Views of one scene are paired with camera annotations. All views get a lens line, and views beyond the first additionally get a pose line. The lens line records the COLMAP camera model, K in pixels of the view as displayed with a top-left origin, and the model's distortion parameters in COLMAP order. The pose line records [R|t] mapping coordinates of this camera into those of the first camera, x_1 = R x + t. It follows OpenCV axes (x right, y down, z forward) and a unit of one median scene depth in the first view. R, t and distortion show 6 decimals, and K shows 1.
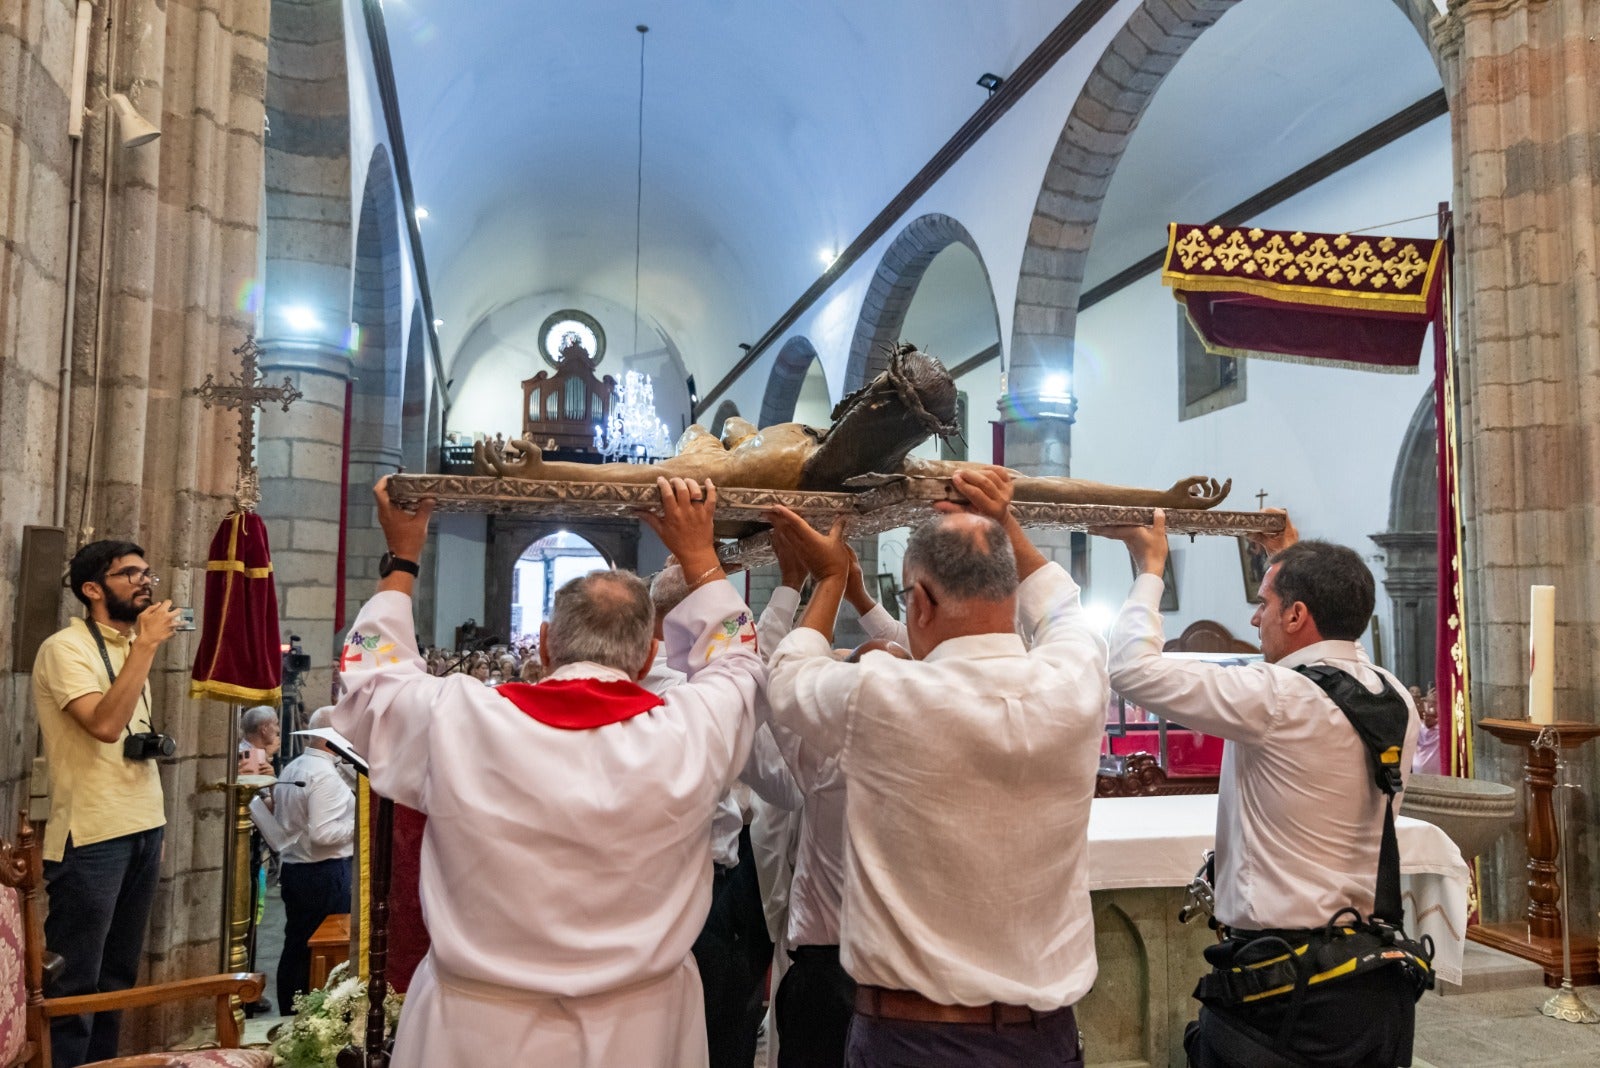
lens RADIAL K [[1102.0, 0, 804.4], [0, 1102.0, 536.0], [0, 0, 1]] dist [0.006610, -0.004711]
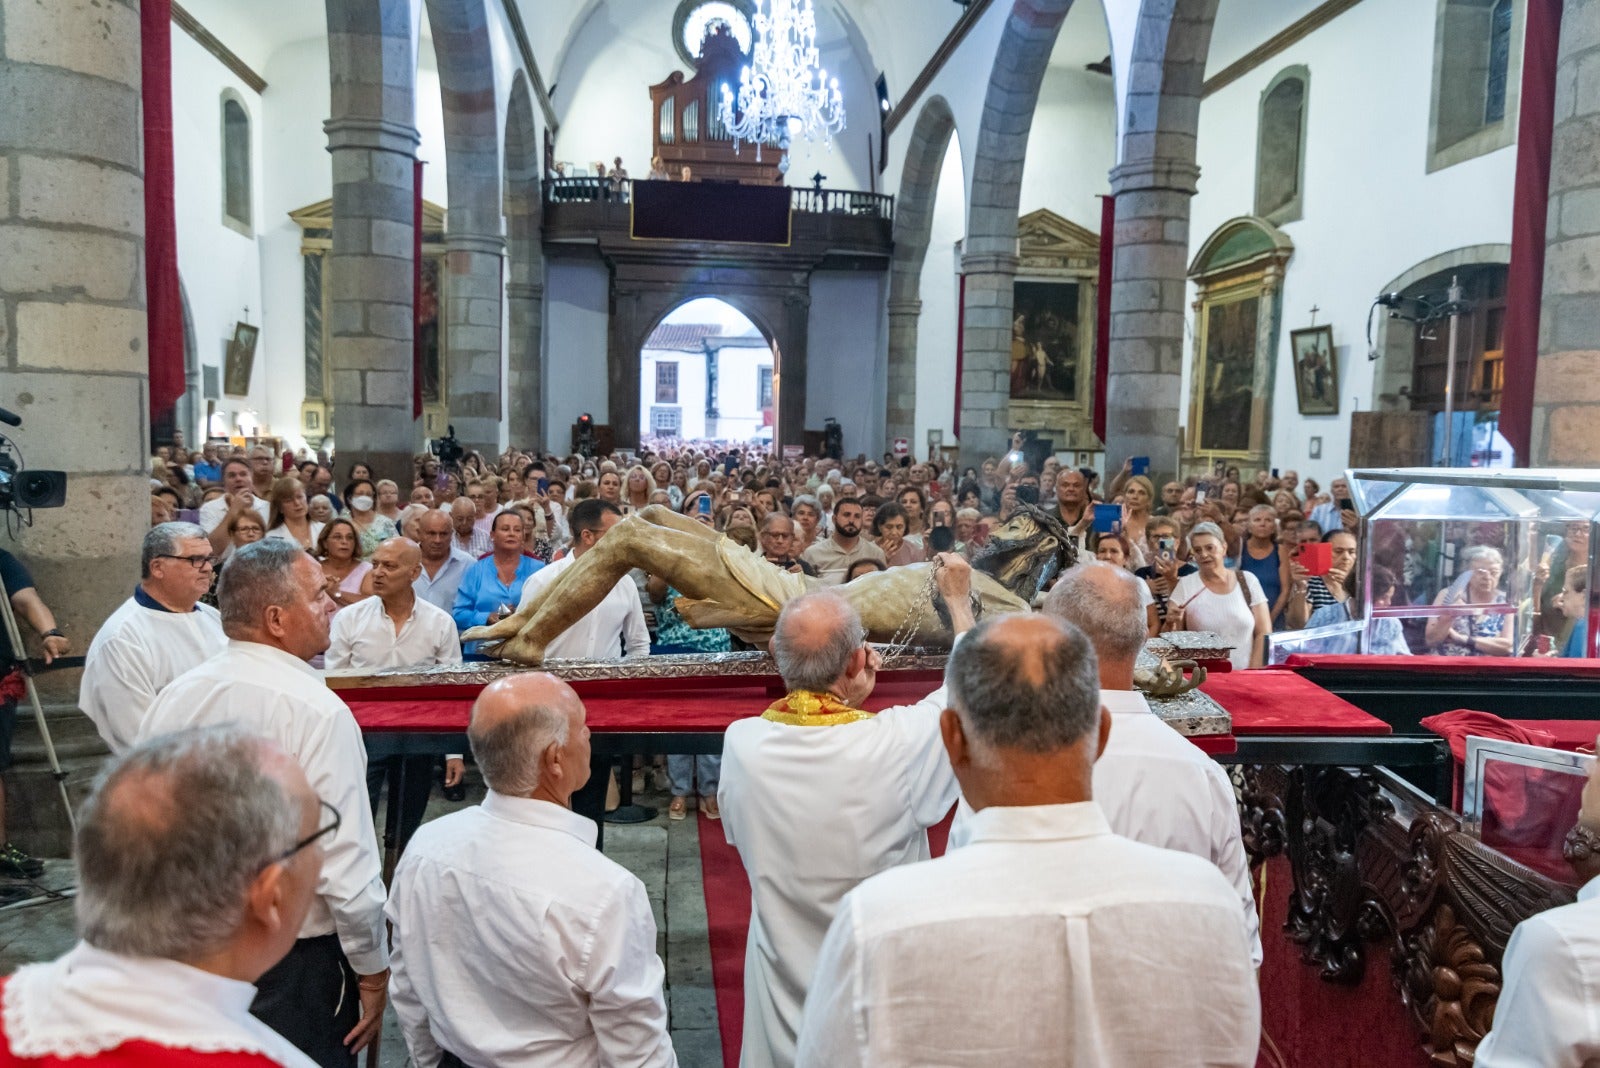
lens RADIAL K [[1244.3, 0, 804.6], [0, 1244.3, 537.2], [0, 0, 1]] dist [0.009513, 0.007915]
pose [[0.986683, 0.026674, -0.160451, -0.047730], [-0.000276, 0.986735, 0.162338, 0.058977], [0.162653, -0.160132, 0.973602, 0.519757]]
